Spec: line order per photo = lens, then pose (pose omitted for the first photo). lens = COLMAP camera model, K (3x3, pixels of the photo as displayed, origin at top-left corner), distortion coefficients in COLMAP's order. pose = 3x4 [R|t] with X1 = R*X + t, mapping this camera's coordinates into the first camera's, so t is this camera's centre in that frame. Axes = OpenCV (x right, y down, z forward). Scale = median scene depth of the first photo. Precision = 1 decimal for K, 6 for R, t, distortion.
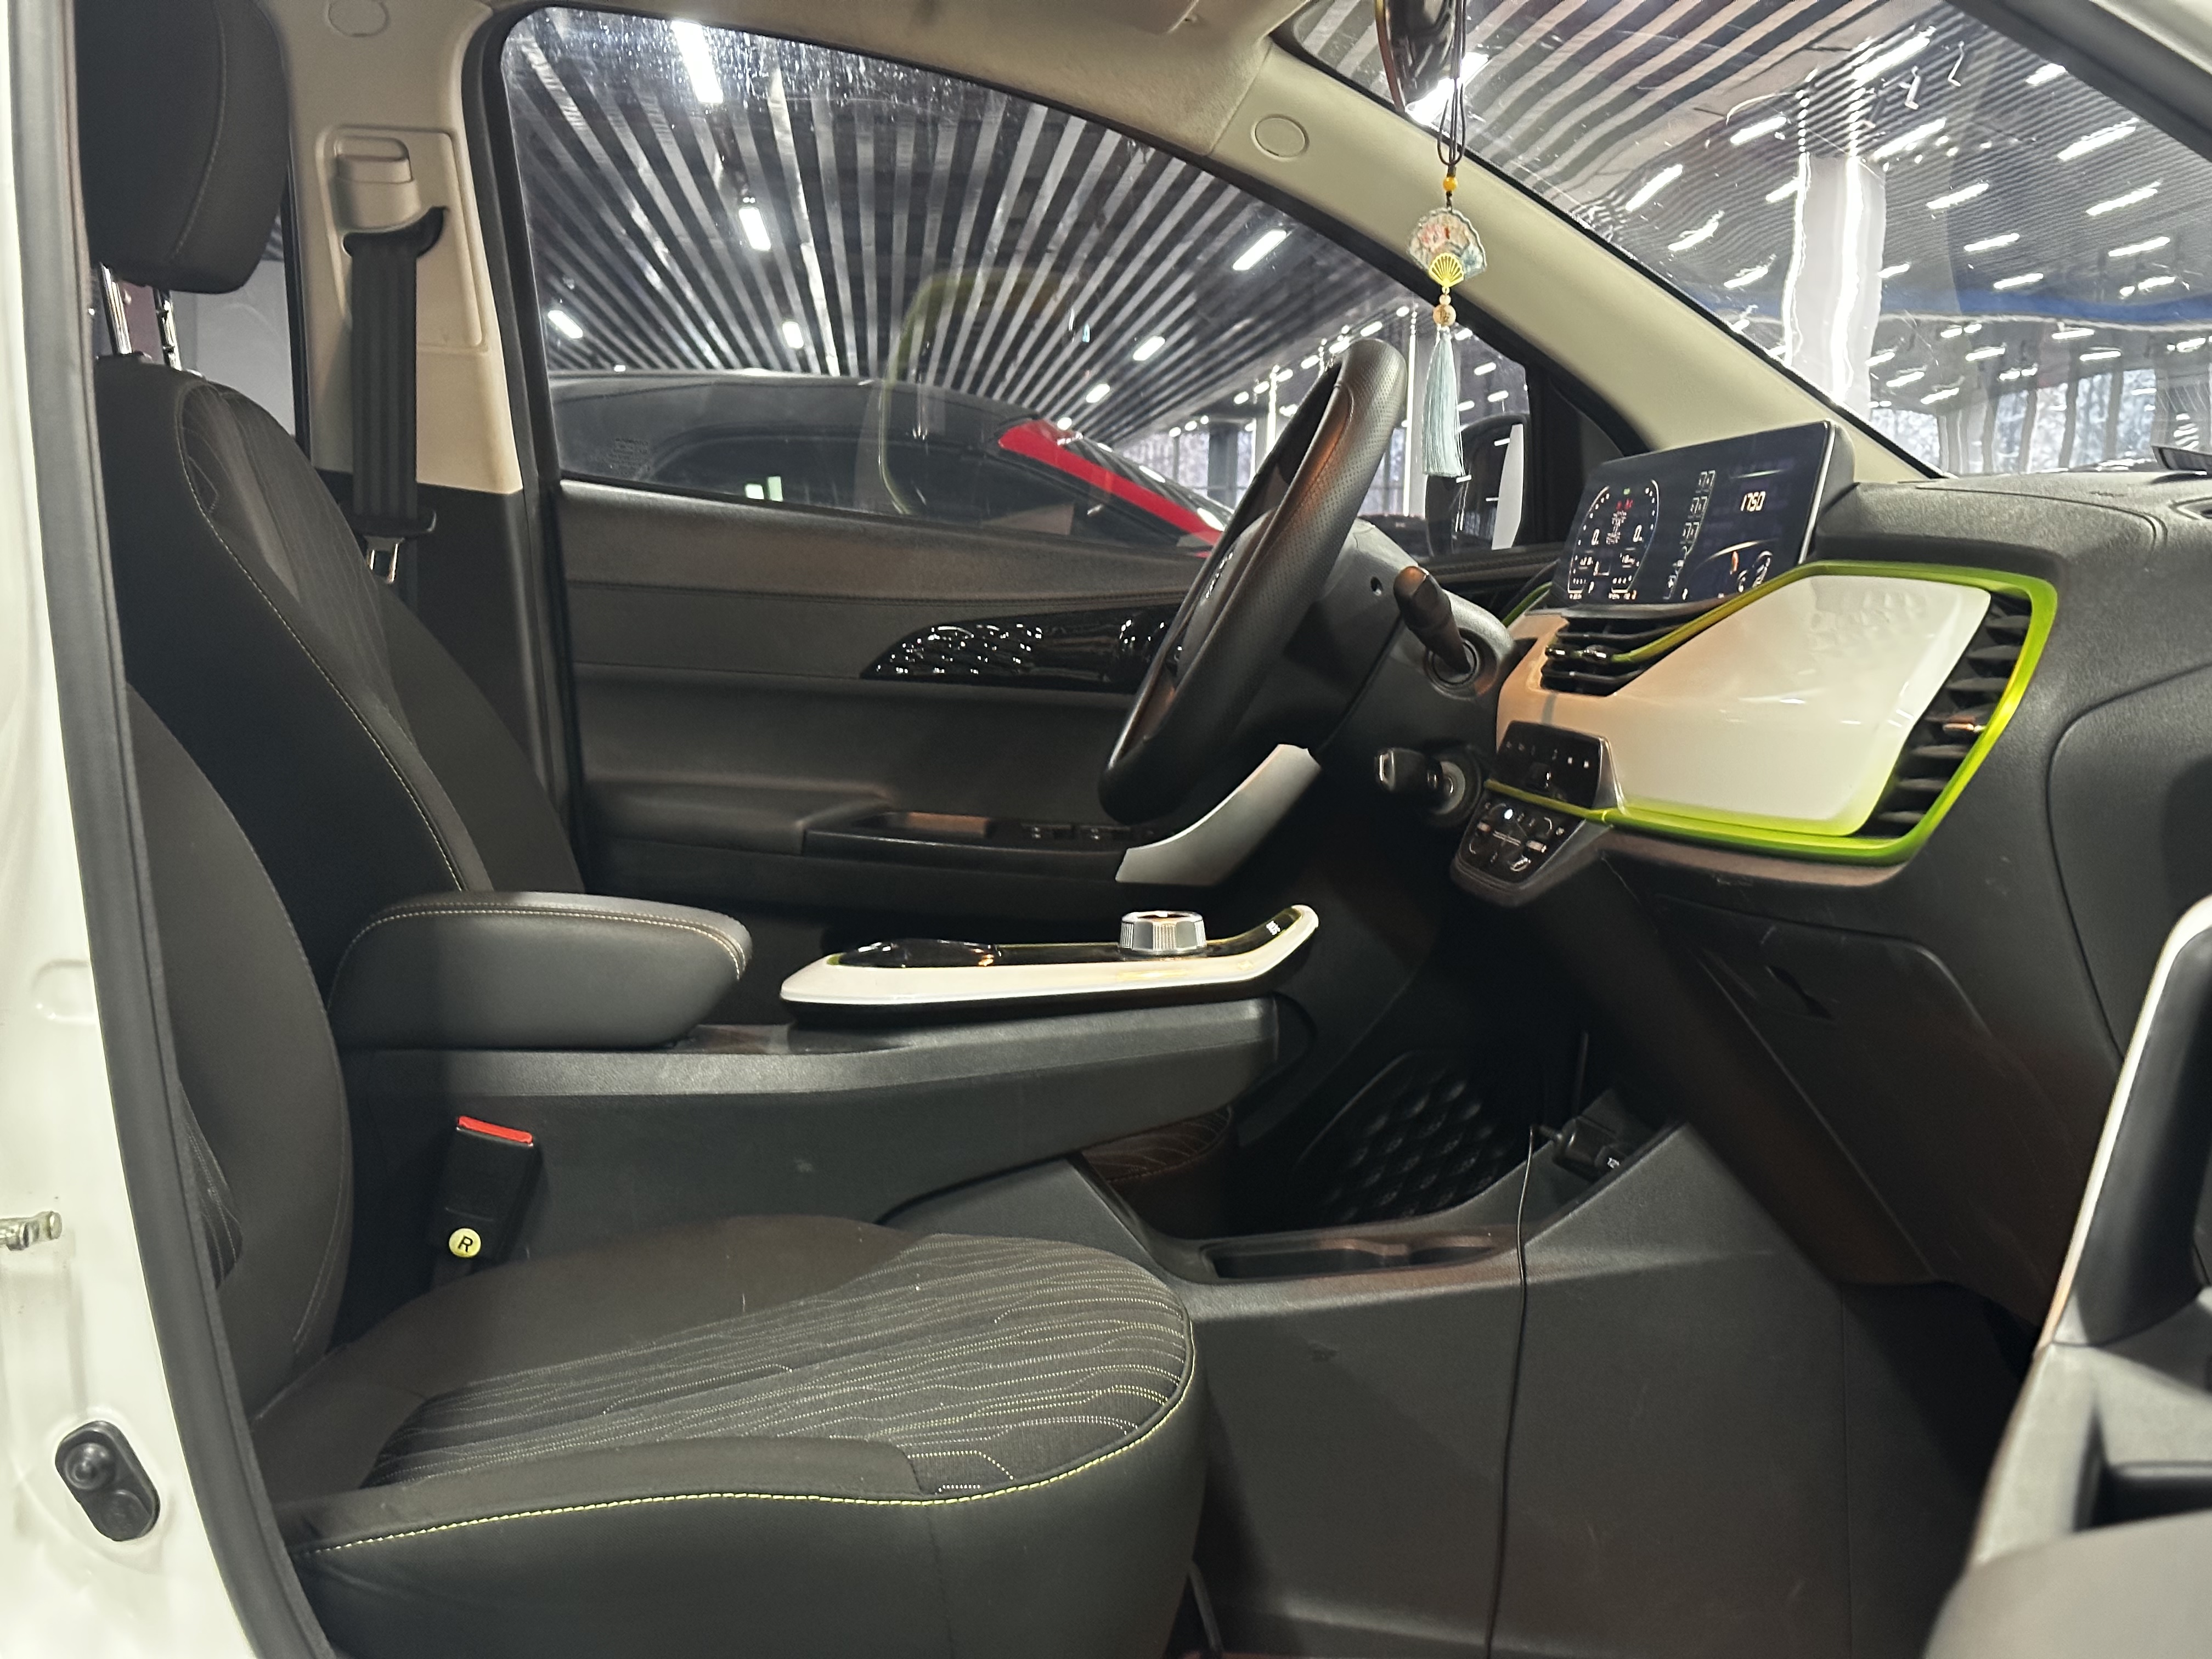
lens RADIAL K [[3116.3, 0, 1115.6], [0, 3116.3, 818.1], [0, 0, 1]] dist [0.124611, 0.055217]
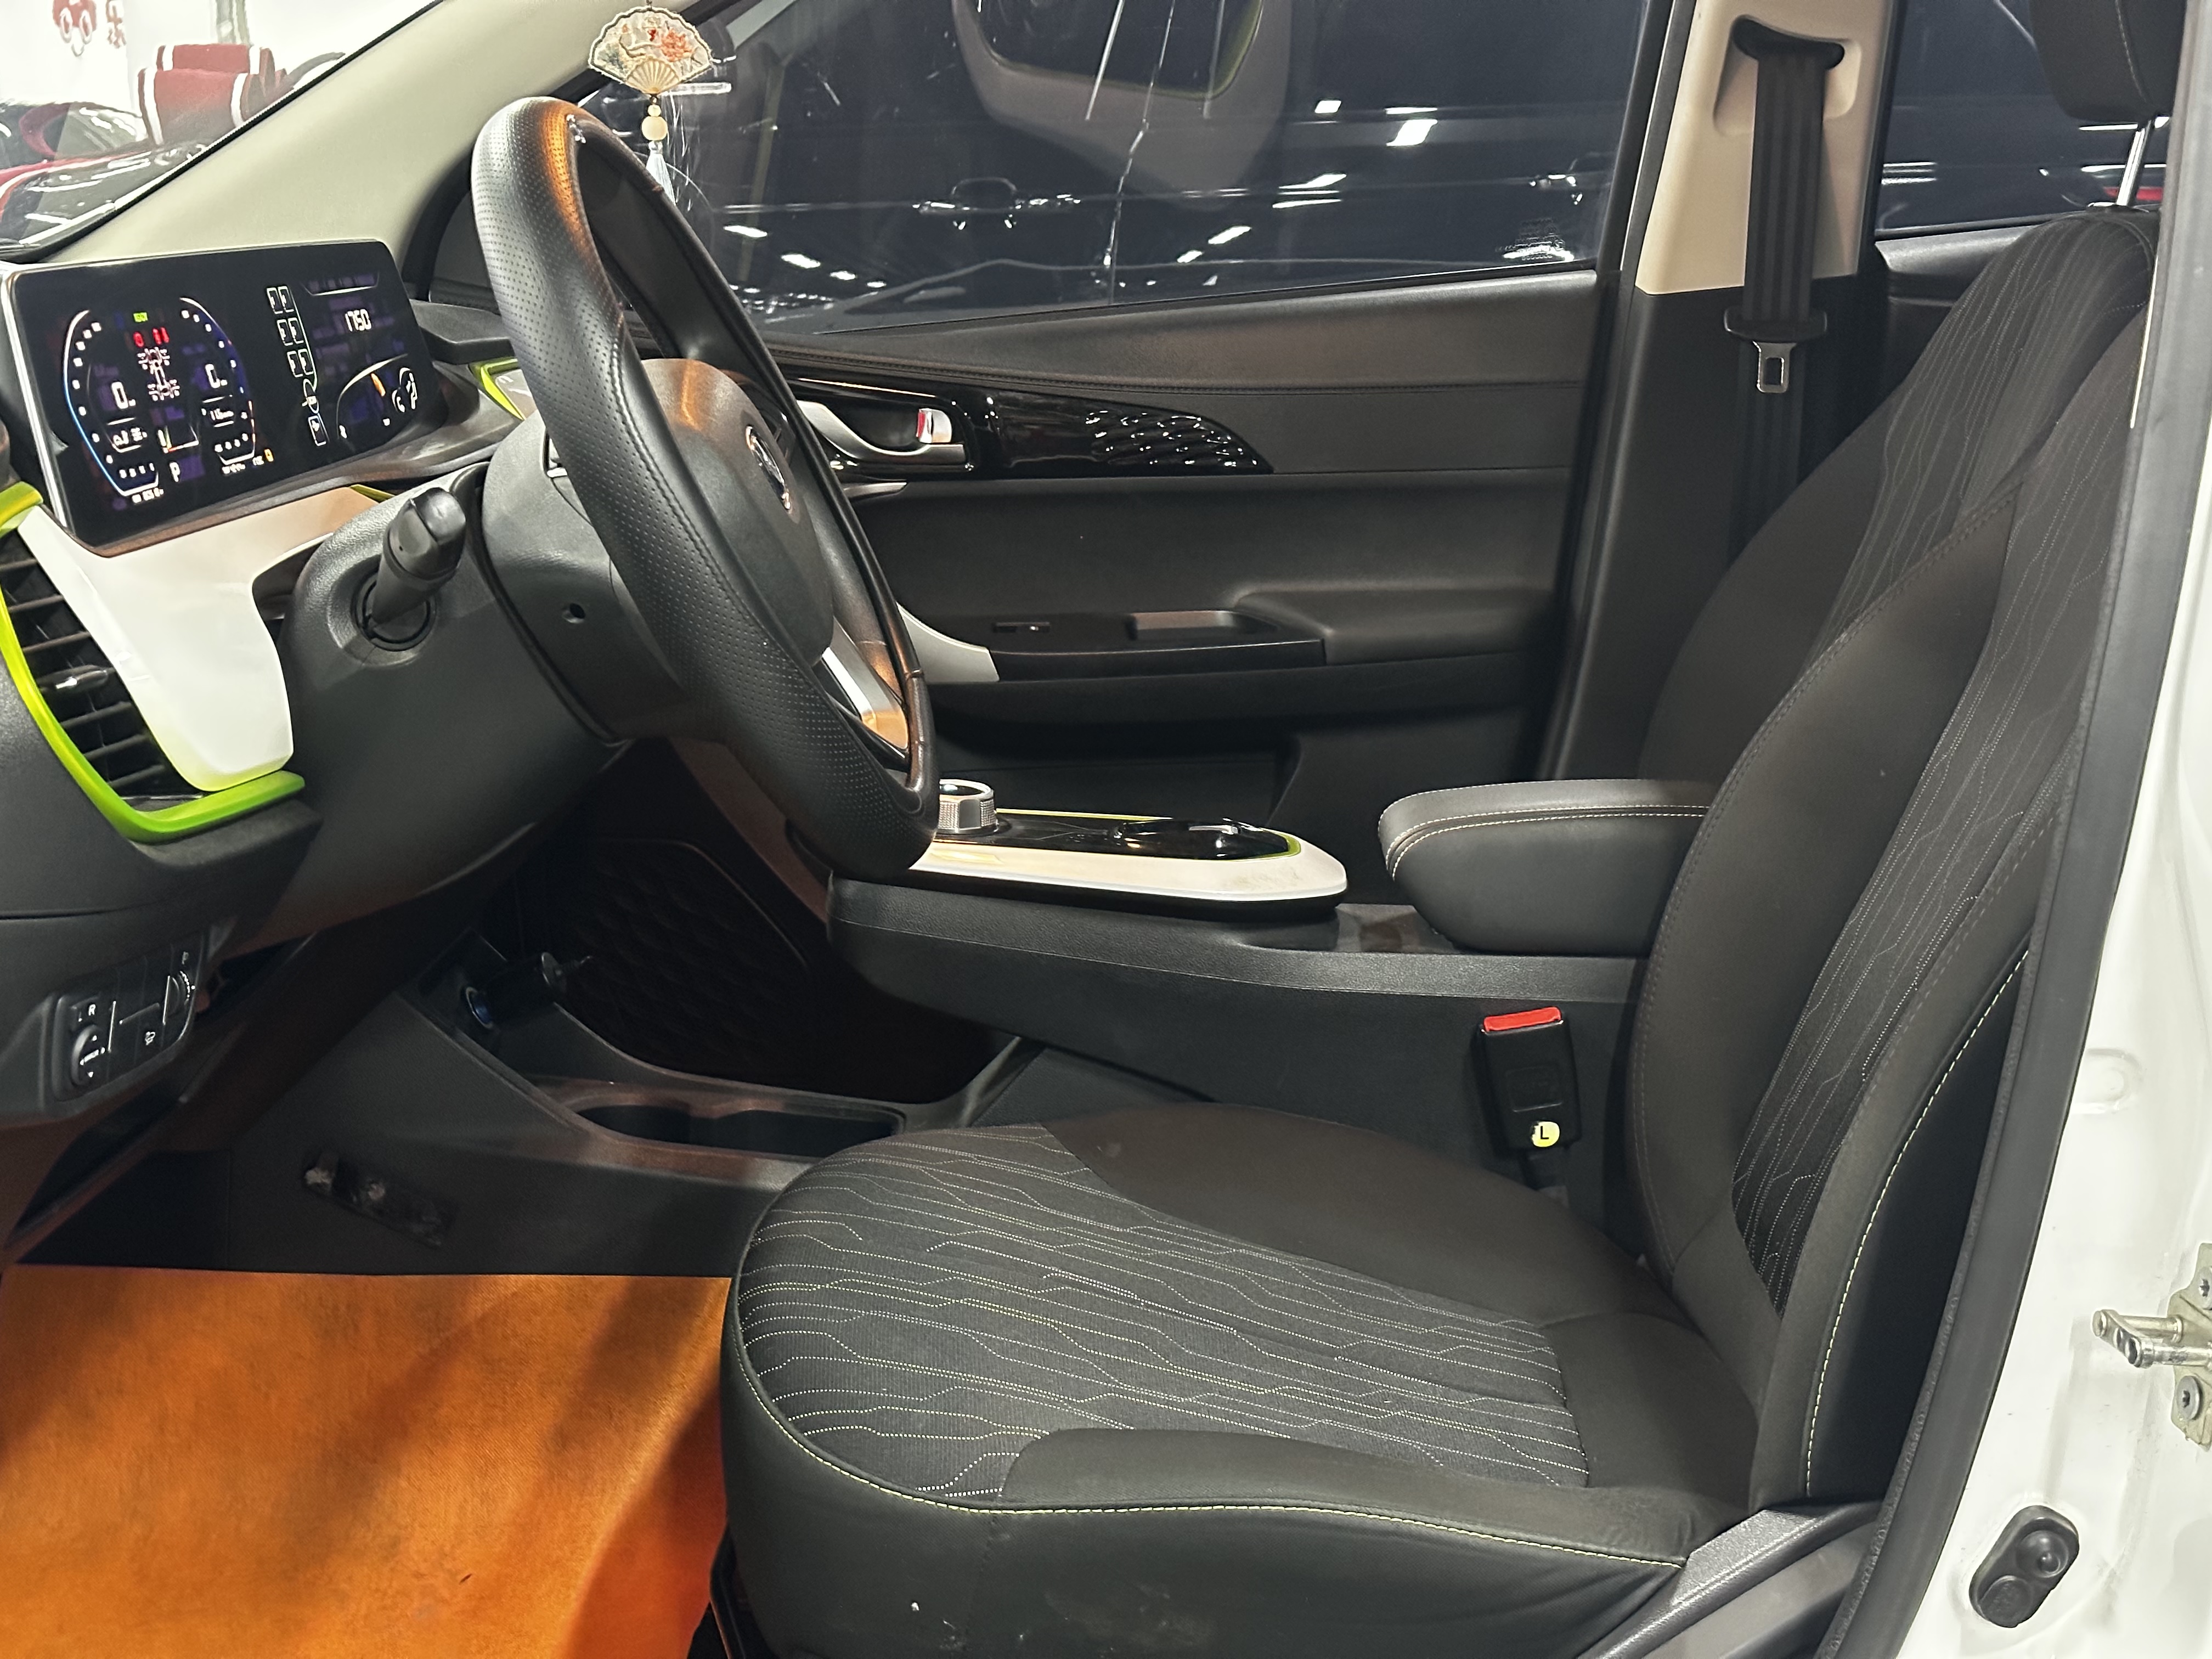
lens RADIAL K [[3116.3, 0, 1115.6], [0, 3116.3, 818.1], [0, 0, 1]] dist [0.124611, 0.055217]
pose [[-0.994826, -0.054089, 0.085993, -0.118025], [-0.028465, 0.960980, 0.275148, -0.226899], [-0.097520, 0.271277, -0.957548, 1.946358]]
